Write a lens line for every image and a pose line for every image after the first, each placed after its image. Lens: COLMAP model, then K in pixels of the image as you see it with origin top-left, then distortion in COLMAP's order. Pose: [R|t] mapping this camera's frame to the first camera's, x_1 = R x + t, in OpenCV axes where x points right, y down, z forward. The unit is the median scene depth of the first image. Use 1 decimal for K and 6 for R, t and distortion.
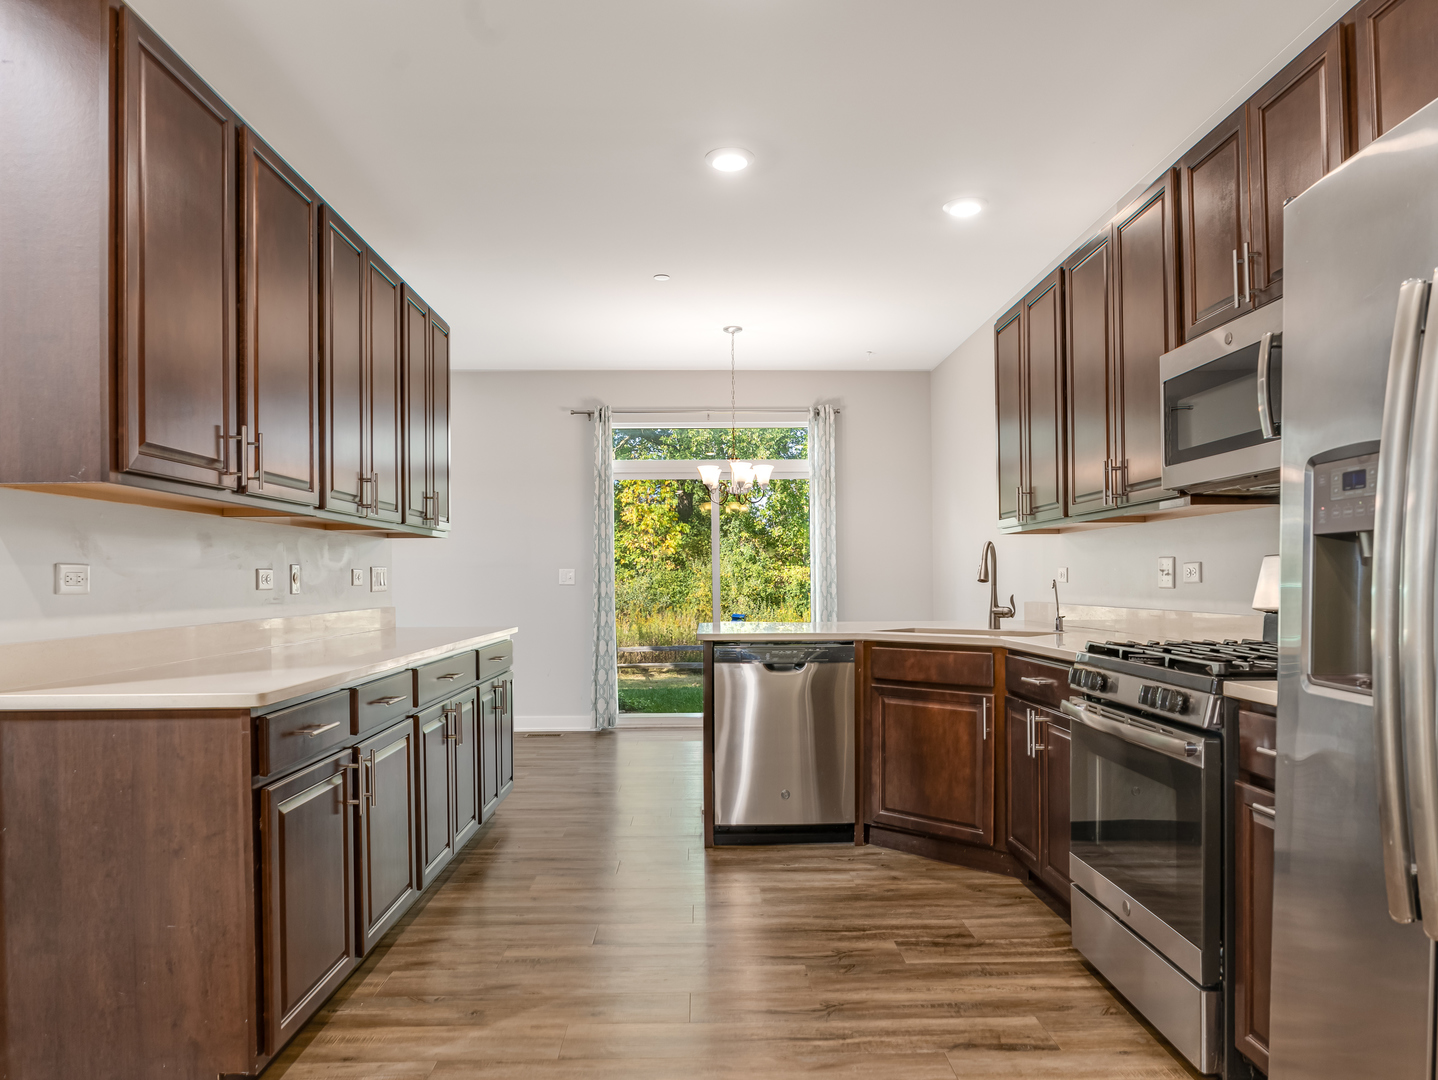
lens RADIAL K [[953.1, 0, 717.4], [0, 953.1, 575.7], [0, 0, 1]] dist [-0.017072, -0.001824]
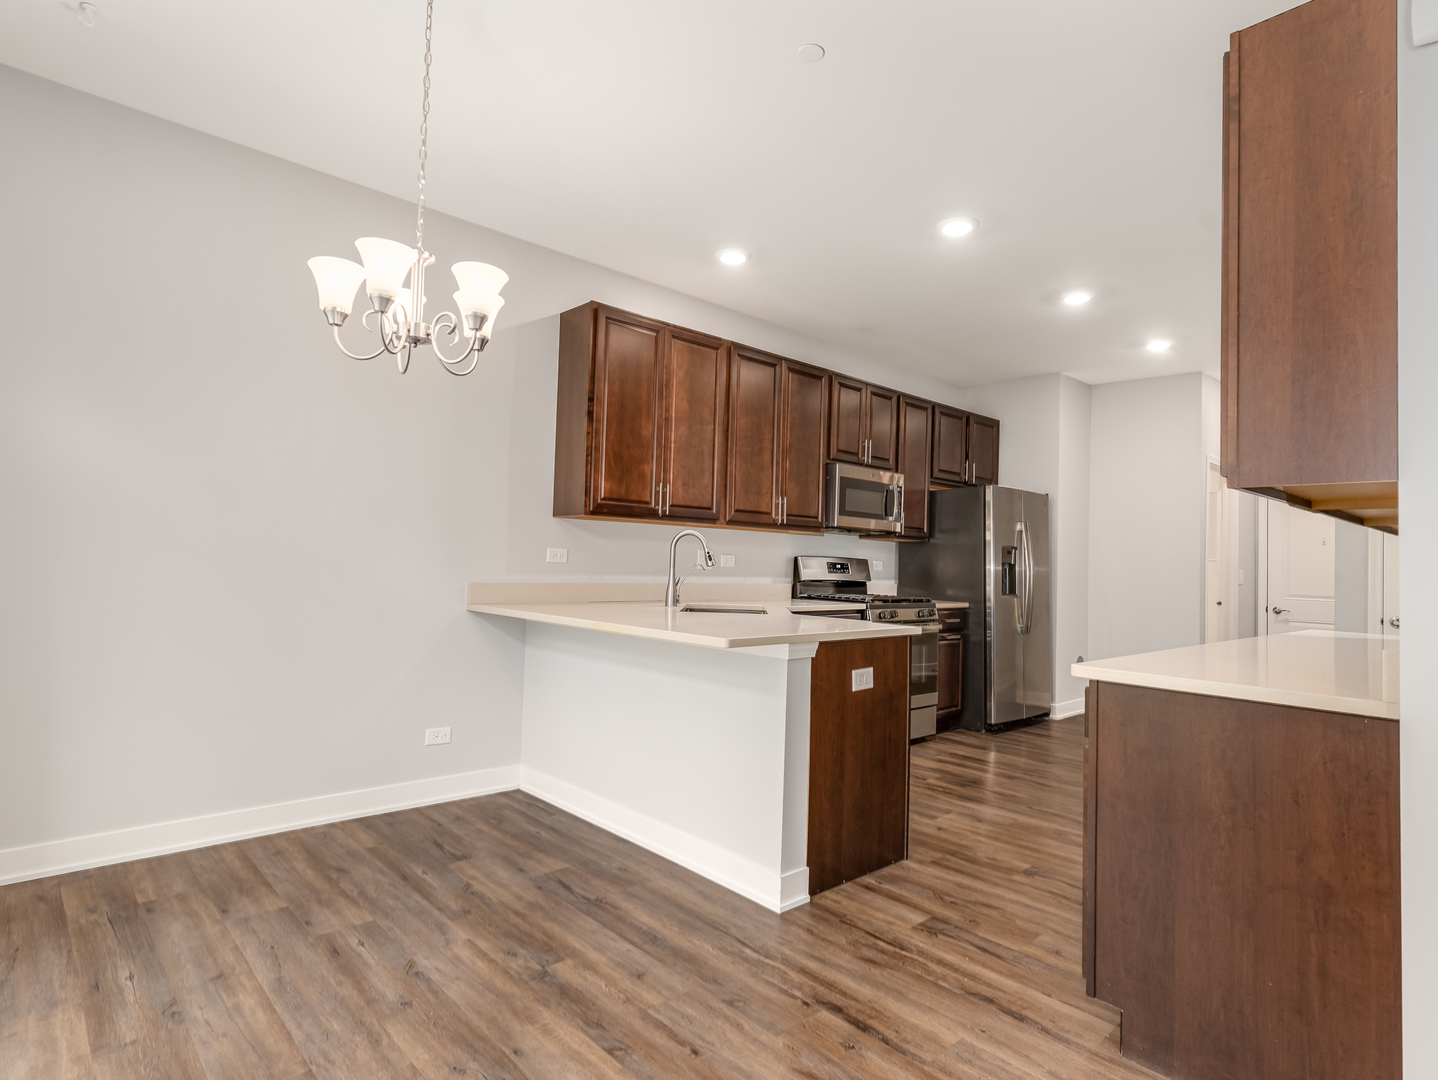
lens RADIAL K [[777.2, 0, 717.8], [0, 777.2, 530.5], [0, 0, 1]] dist [0.000547, -0.000140]
pose [[-0.663533, 0.019368, 0.747897, -0.541211], [-0.026661, 0.998418, -0.049509, 0.009427], [-0.747672, -0.052790, -0.661966, 1.929211]]
